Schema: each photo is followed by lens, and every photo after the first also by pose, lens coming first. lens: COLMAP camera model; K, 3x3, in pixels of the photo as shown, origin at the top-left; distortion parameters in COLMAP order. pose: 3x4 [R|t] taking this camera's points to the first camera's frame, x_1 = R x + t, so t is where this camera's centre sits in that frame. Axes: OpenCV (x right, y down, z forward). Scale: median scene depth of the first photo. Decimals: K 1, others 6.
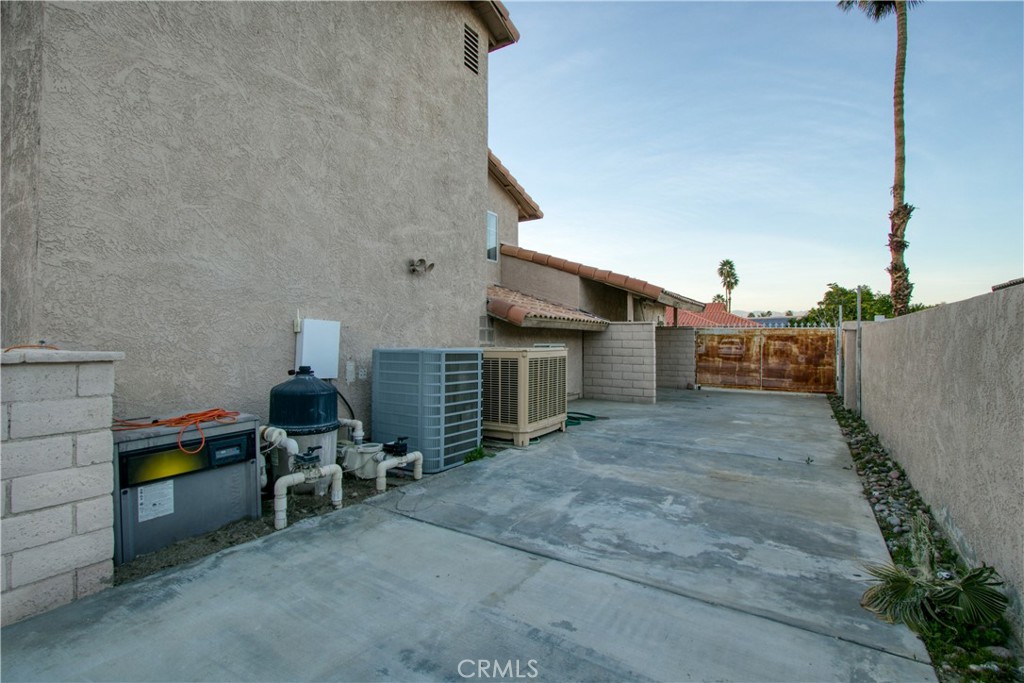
lens RADIAL K [[477.9, 0, 499.4], [0, 477.9, 333.9], [0, 0, 1]] dist [-0.022401, 0.004592]
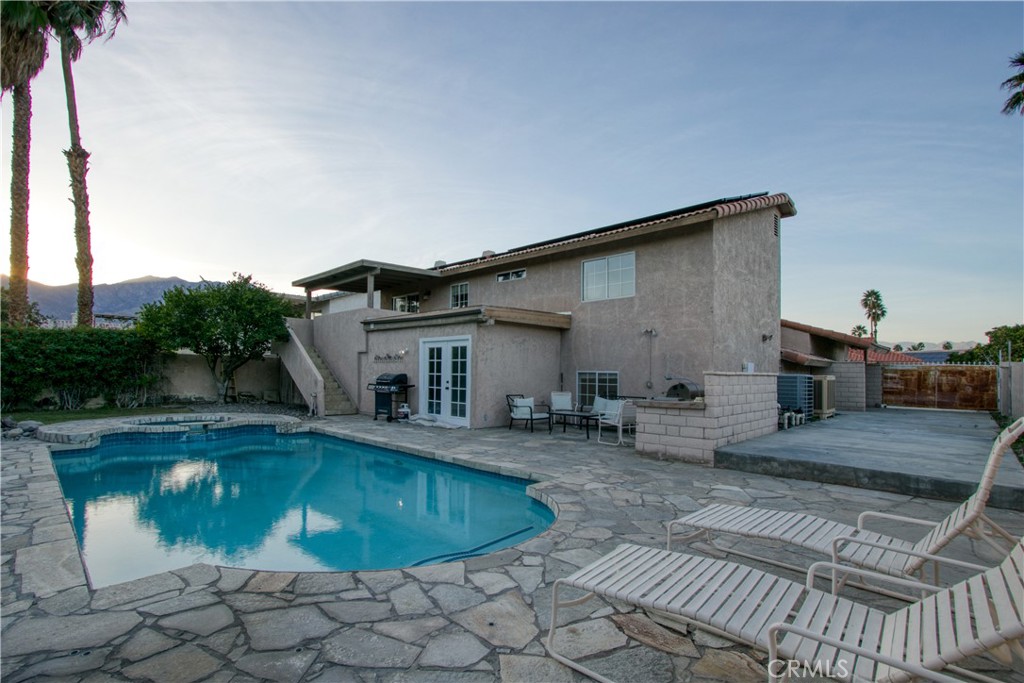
lens RADIAL K [[481.3, 0, 500.6], [0, 481.3, 362.9], [0, 0, 1]] dist [-0.014766, 0.001426]
pose [[0.979054, 0.003441, -0.203572, -0.422910], [-0.005103, 0.999958, -0.007642, -0.001164], [0.203537, 0.008521, 0.979030, -0.643423]]
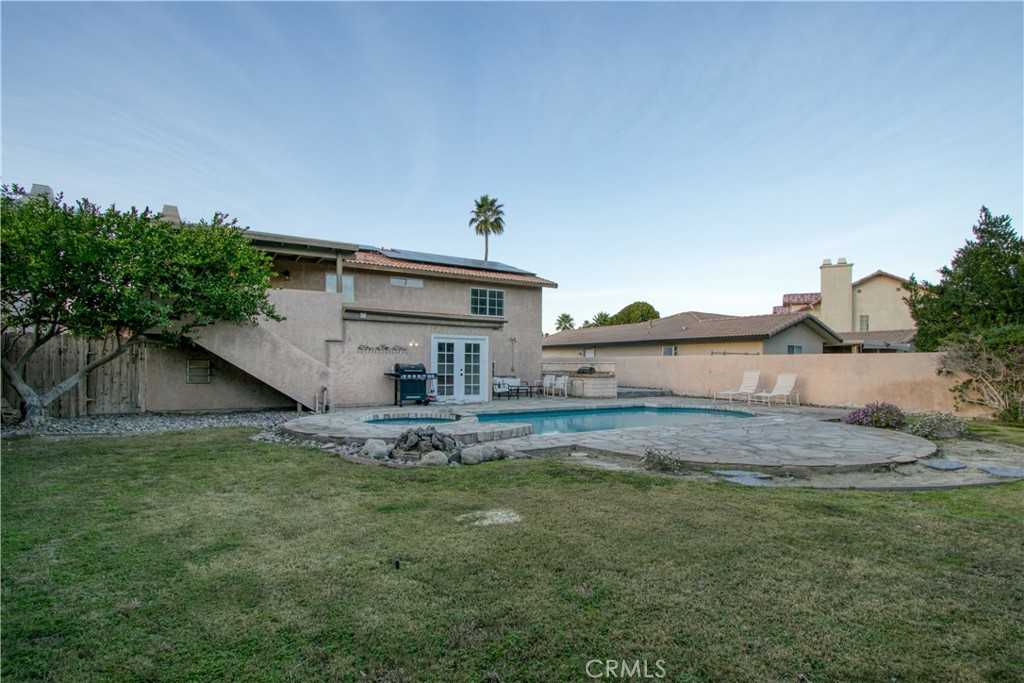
lens RADIAL K [[481.3, 0, 500.6], [0, 481.3, 362.9], [0, 0, 1]] dist [-0.014766, 0.001426]
pose [[0.454966, 0.002377, 0.890506, -1.767101], [-0.017902, 0.999819, 0.006478, 0.002112], [-0.890329, -0.018889, 0.454926, -0.396098]]
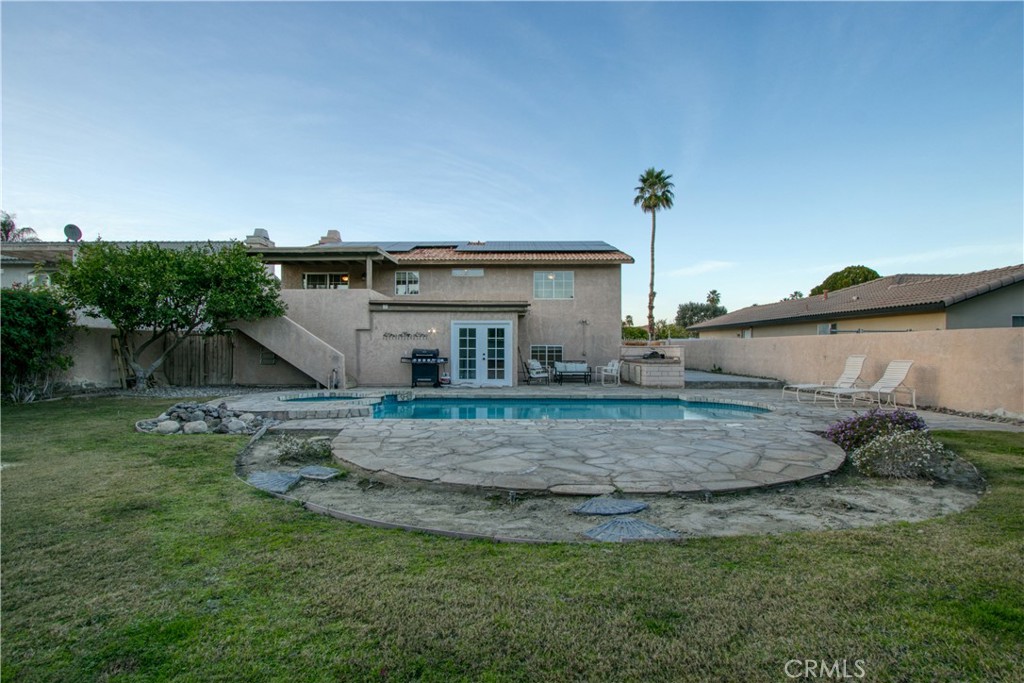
lens RADIAL K [[469.6, 0, 502.2], [0, 469.6, 343.4], [0, 0, 1]] dist [-0.010843, 0.001076]
pose [[0.847011, 0.001986, 0.531571, -1.328717], [-0.004927, 0.999979, 0.004114, -0.004332], [-0.531552, -0.006103, 0.847004, -0.814321]]
